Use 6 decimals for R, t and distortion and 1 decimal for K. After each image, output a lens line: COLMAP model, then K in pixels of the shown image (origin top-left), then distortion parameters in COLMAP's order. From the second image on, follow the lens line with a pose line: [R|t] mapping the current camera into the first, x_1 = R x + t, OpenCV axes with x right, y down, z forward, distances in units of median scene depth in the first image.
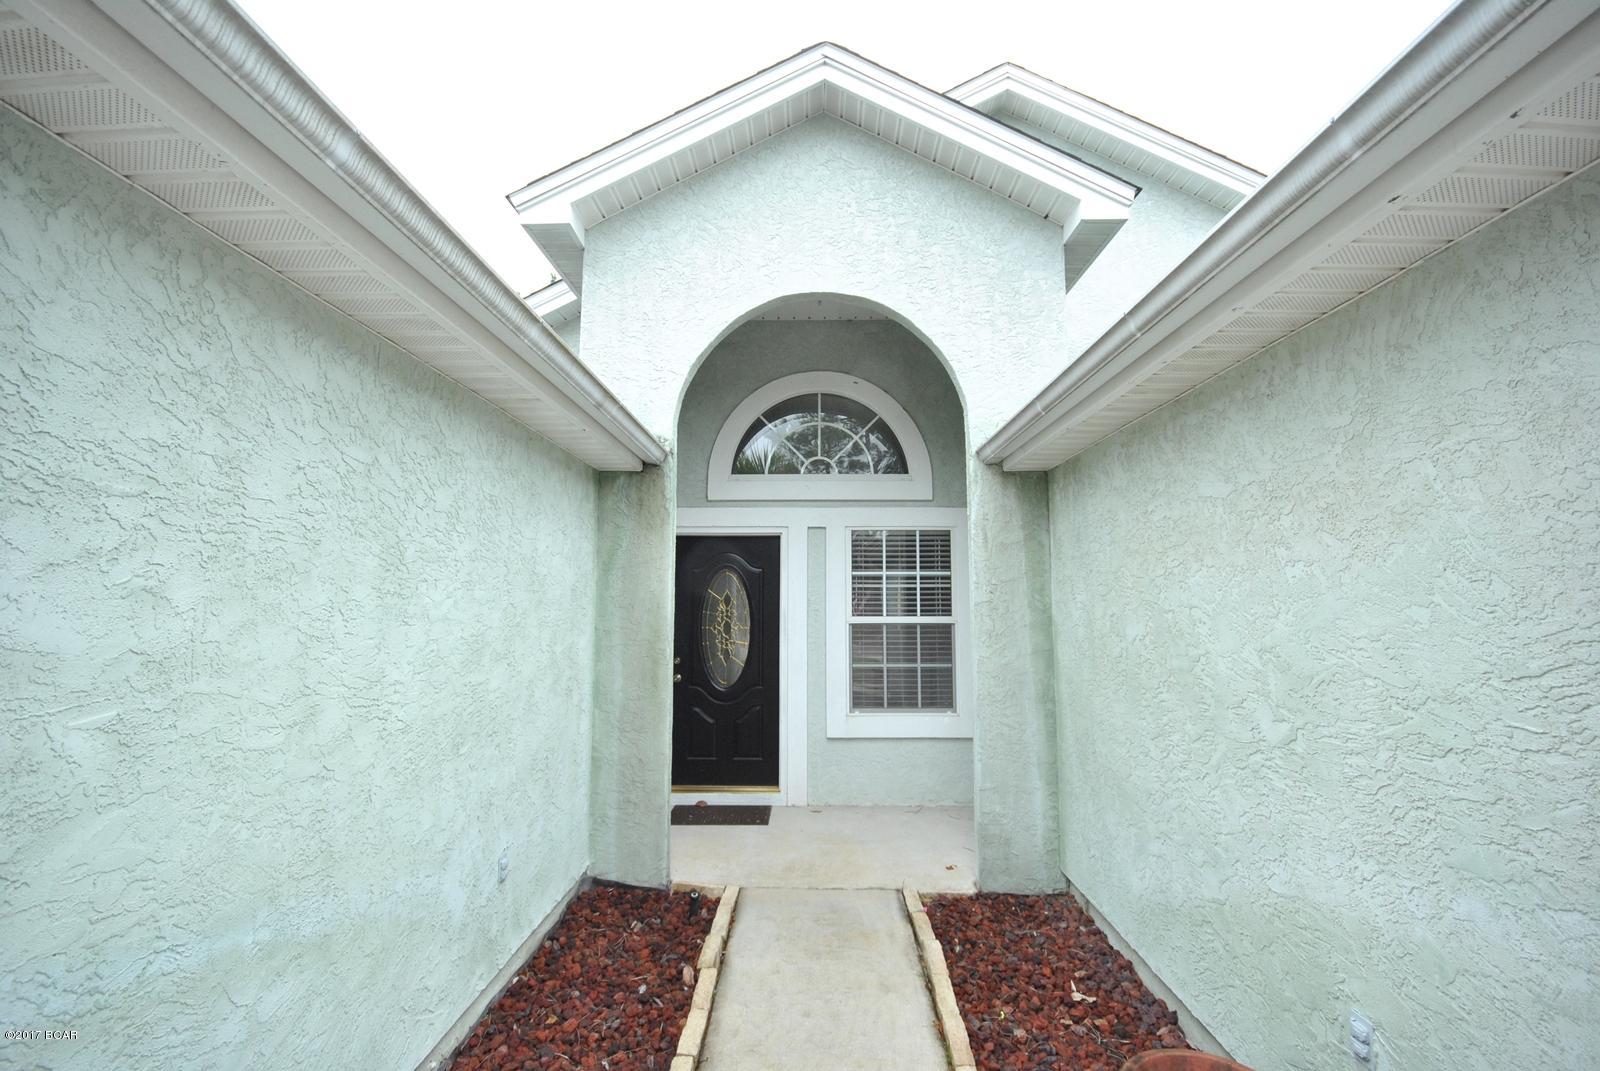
lens RADIAL K [[705.8, 0, 798.9], [0, 705.8, 534.4], [0, 0, 1]] dist [0.005967, -0.008510]
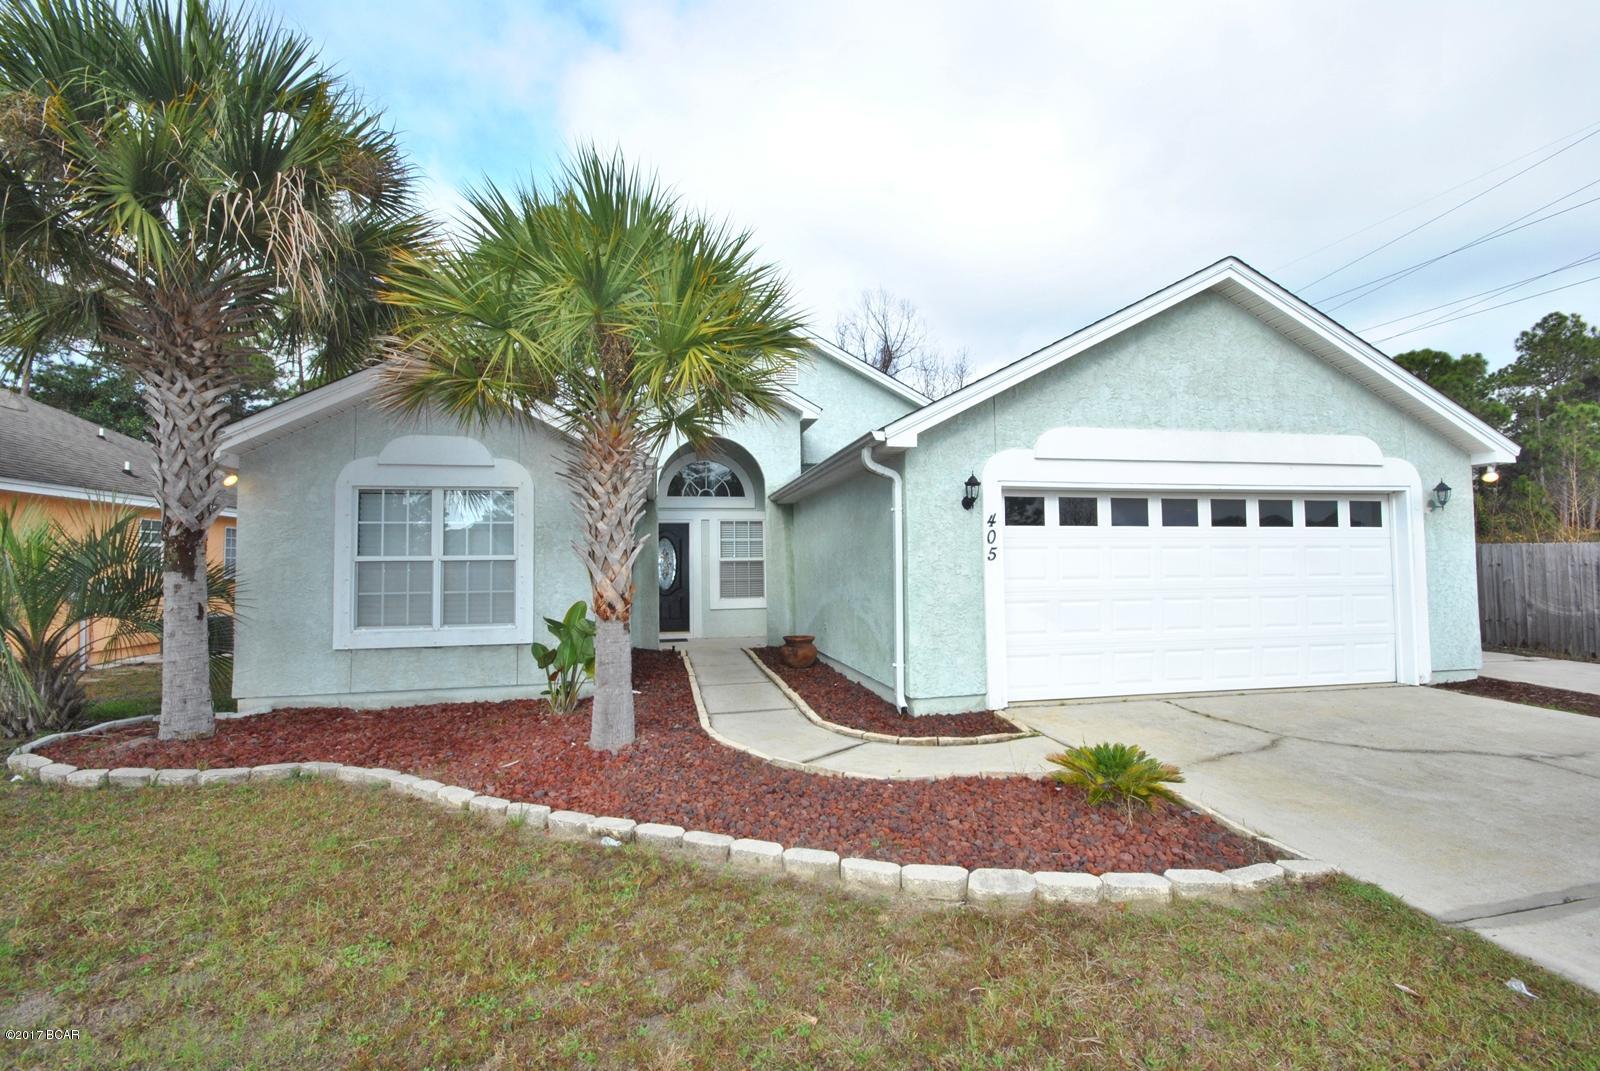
lens RADIAL K [[705.8, 0, 807.8], [0, 705.8, 532.3], [0, 0, 1]] dist [0.005967, -0.008510]
pose [[0.970122, -0.005686, 0.242550, -0.219188], [-0.006382, 0.998781, 0.048940, -0.088865], [-0.242533, -0.049026, 0.968904, -1.380057]]
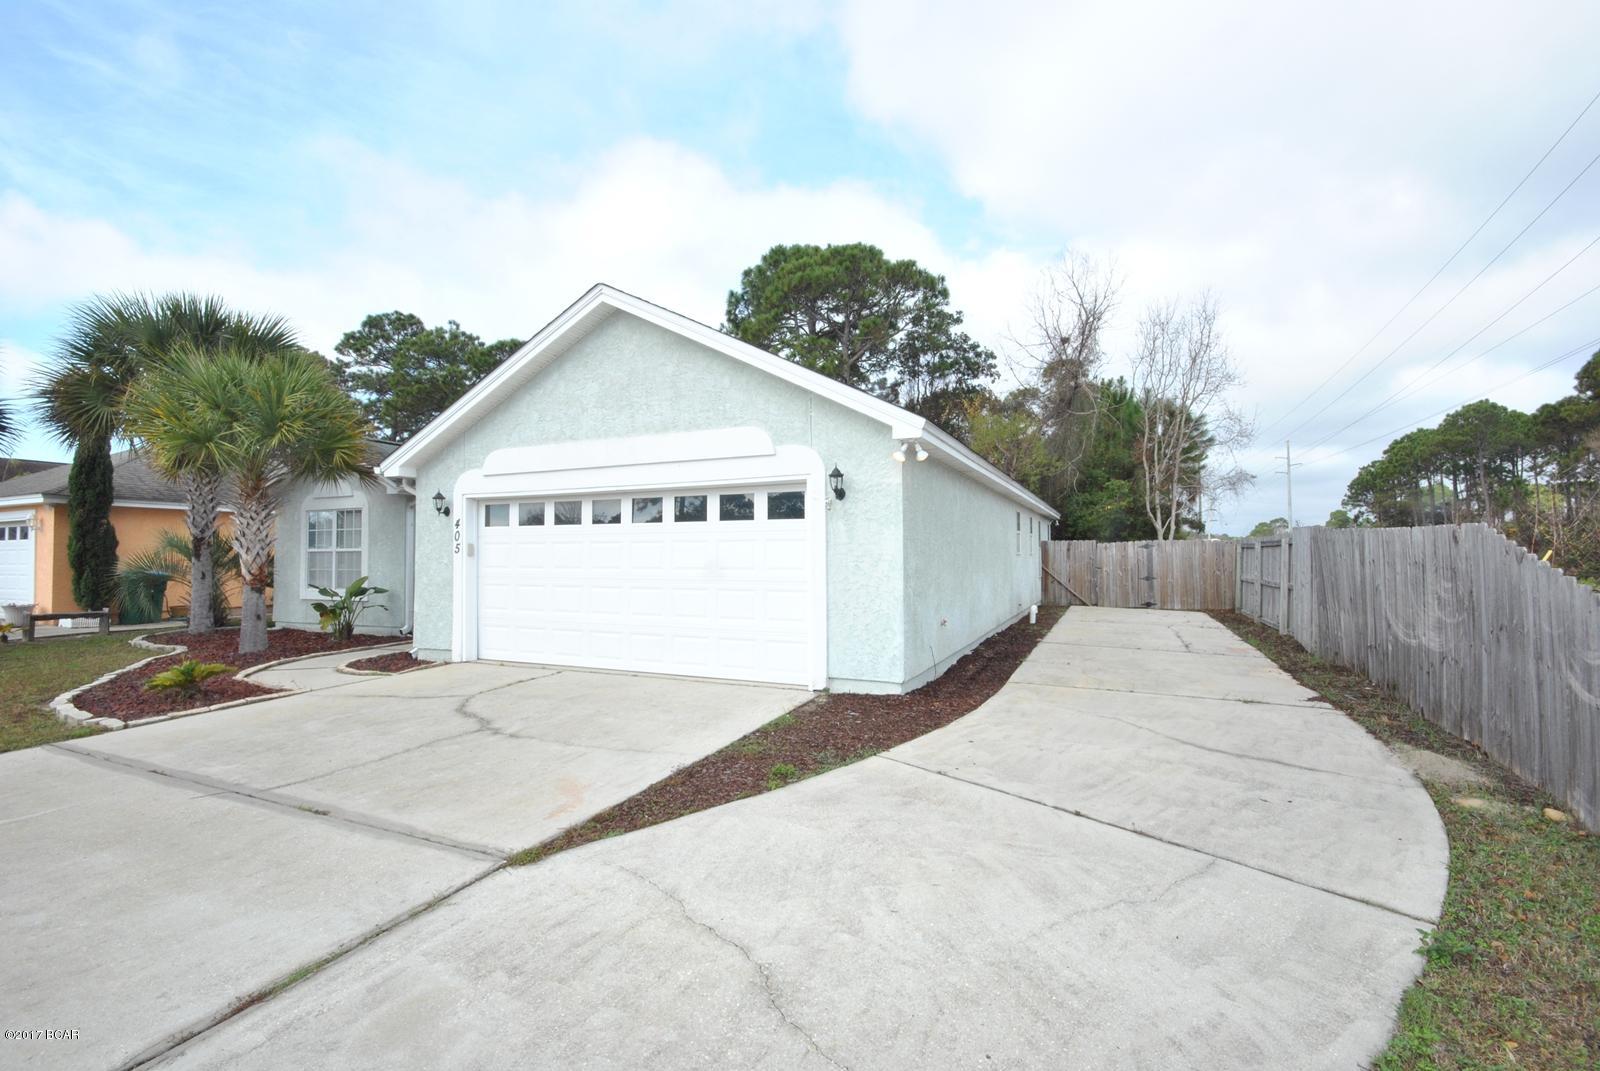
lens RADIAL K [[705.8, 0, 808.1], [0, 705.8, 534.0], [0, 0, 1]] dist [0.005967, -0.008510]
pose [[0.927385, -0.022203, -0.373448, 1.792994], [0.046976, 0.997247, 0.057368, -0.084499], [0.371147, -0.070745, 0.925875, -1.507683]]
